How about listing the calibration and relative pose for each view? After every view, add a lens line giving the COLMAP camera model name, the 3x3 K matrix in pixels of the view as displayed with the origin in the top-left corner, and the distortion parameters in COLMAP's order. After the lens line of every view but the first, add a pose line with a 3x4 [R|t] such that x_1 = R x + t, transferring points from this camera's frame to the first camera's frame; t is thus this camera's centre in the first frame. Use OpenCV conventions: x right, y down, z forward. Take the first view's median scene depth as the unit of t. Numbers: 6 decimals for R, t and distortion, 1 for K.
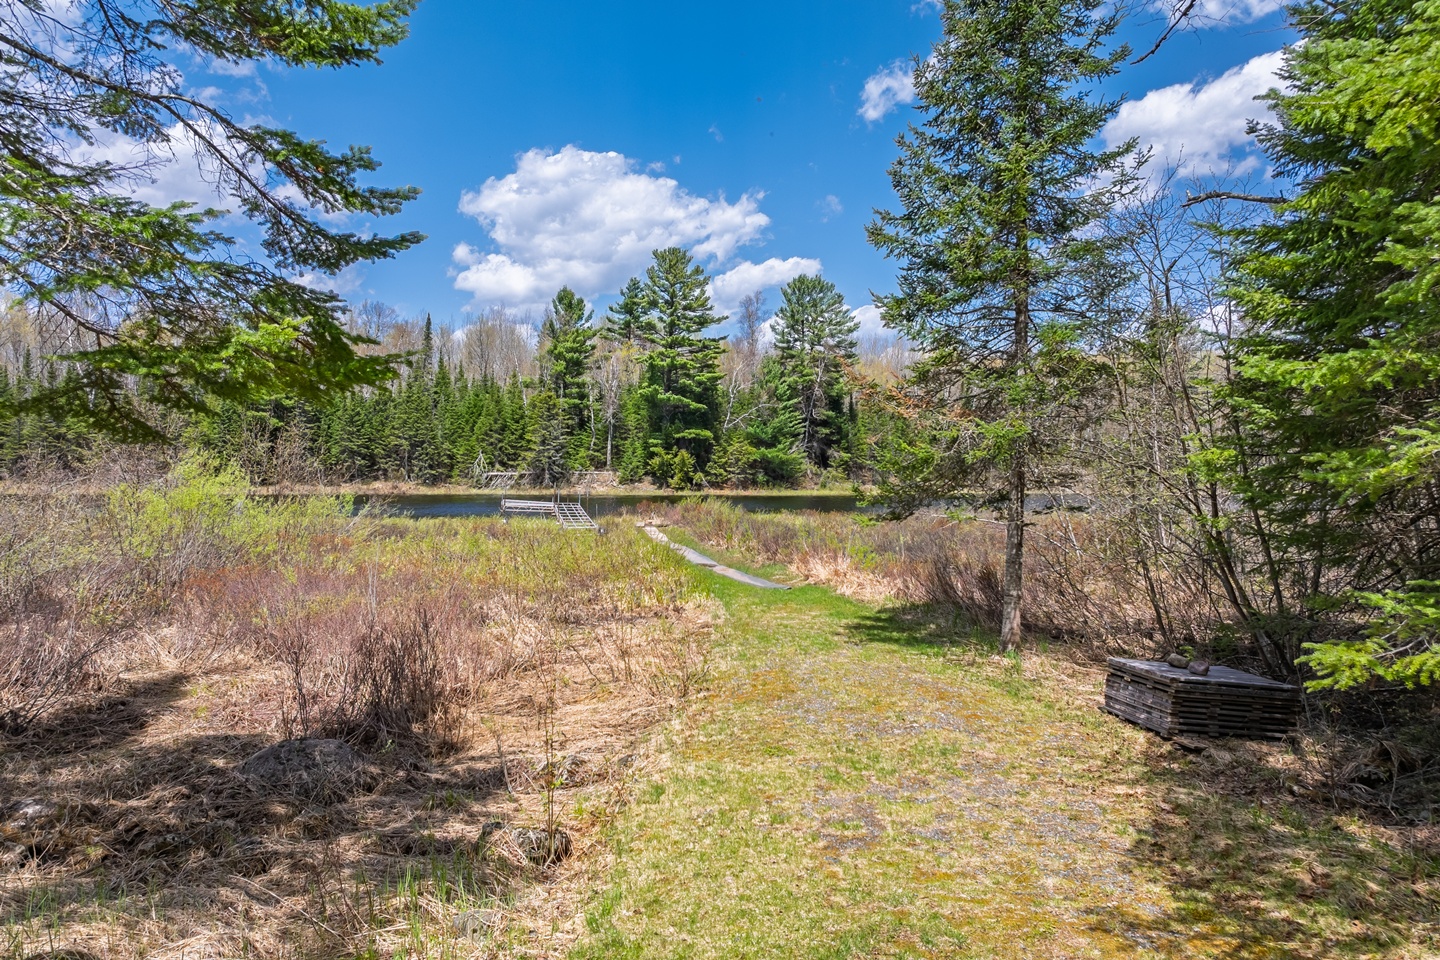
lens RADIAL K [[1022.5, 0, 735.5], [0, 1022.5, 486.4], [0, 0, 1]] dist [-0.038215, 0.022833]
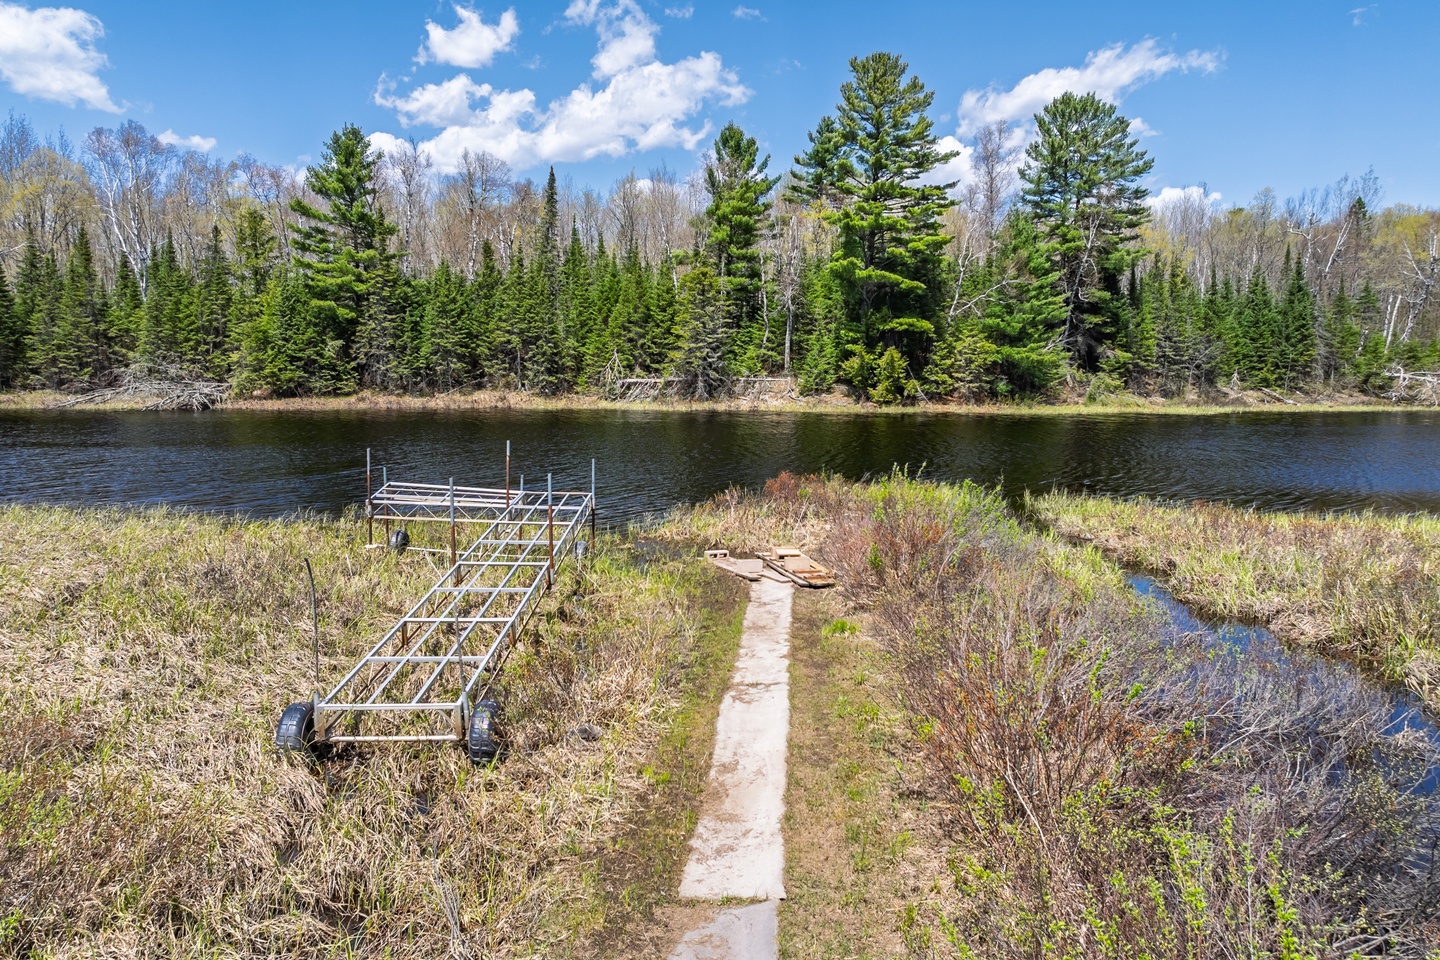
lens RADIAL K [[1022.5, 0, 739.5], [0, 1022.5, 471.8], [0, 0, 1]] dist [-0.038215, 0.022833]
pose [[0.980588, 0.019914, -0.195065, -0.014149], [-0.003404, 0.996408, 0.084611, -0.009240], [0.196049, -0.082305, 0.977134, 0.279061]]
